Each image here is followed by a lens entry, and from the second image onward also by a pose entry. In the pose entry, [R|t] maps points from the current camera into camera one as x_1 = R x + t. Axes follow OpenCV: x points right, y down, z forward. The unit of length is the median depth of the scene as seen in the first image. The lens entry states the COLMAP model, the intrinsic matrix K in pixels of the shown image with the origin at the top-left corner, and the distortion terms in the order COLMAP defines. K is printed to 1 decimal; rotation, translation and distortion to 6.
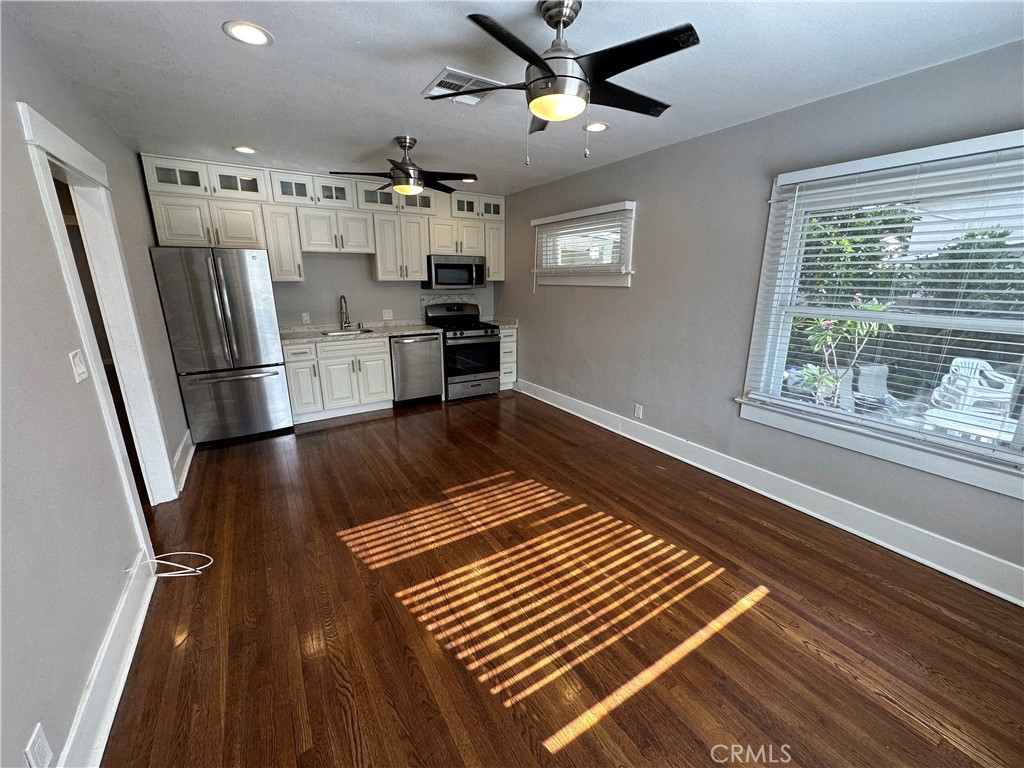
lens RADIAL K [[407.7, 0, 514.7], [0, 407.7, 383.1], [0, 0, 1]] dist [-0.000388, 0.000149]
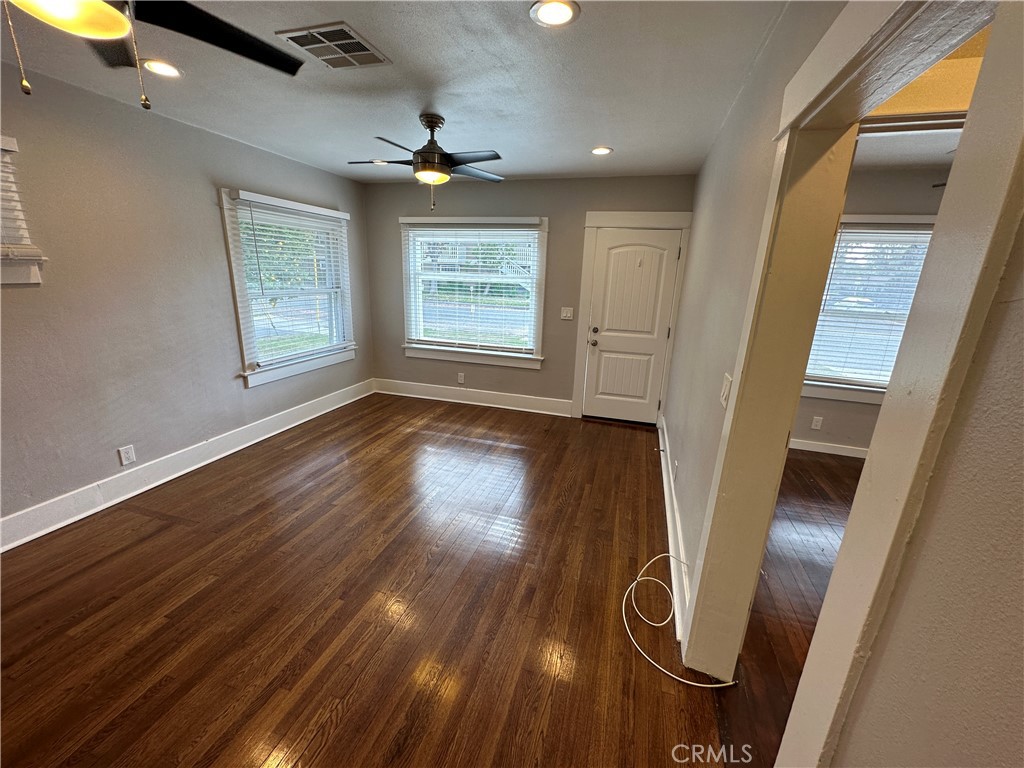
lens RADIAL K [[407.7, 0, 514.7], [0, 407.7, 383.1], [0, 0, 1]] dist [-0.000388, 0.000149]
pose [[-0.648099, -0.227507, 0.726779, -0.944475], [0.157909, 0.893448, 0.420494, -0.355536], [-0.745004, 0.387288, -0.543118, 1.235900]]
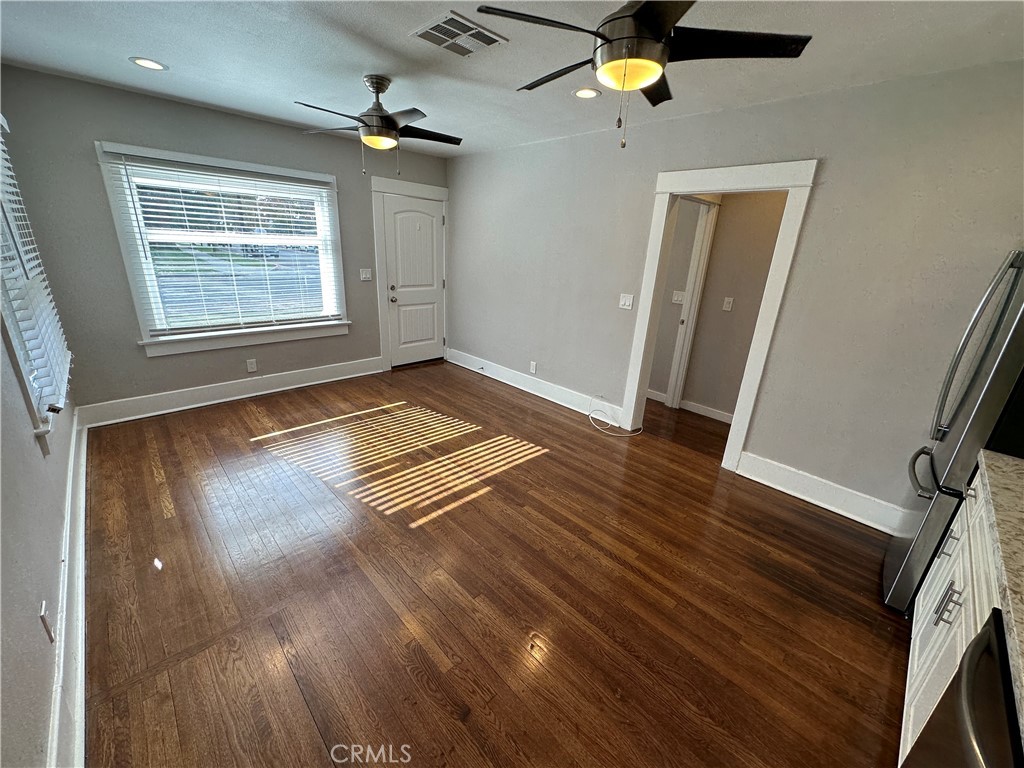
lens RADIAL K [[407.7, 0, 514.7], [0, 407.7, 383.1], [0, 0, 1]] dist [-0.000388, 0.000149]
pose [[-0.977800, 0.014610, -0.209032, -0.043571], [-0.104705, 0.830034, 0.547796, -0.513142], [0.181507, 0.557522, -0.810077, 1.853357]]
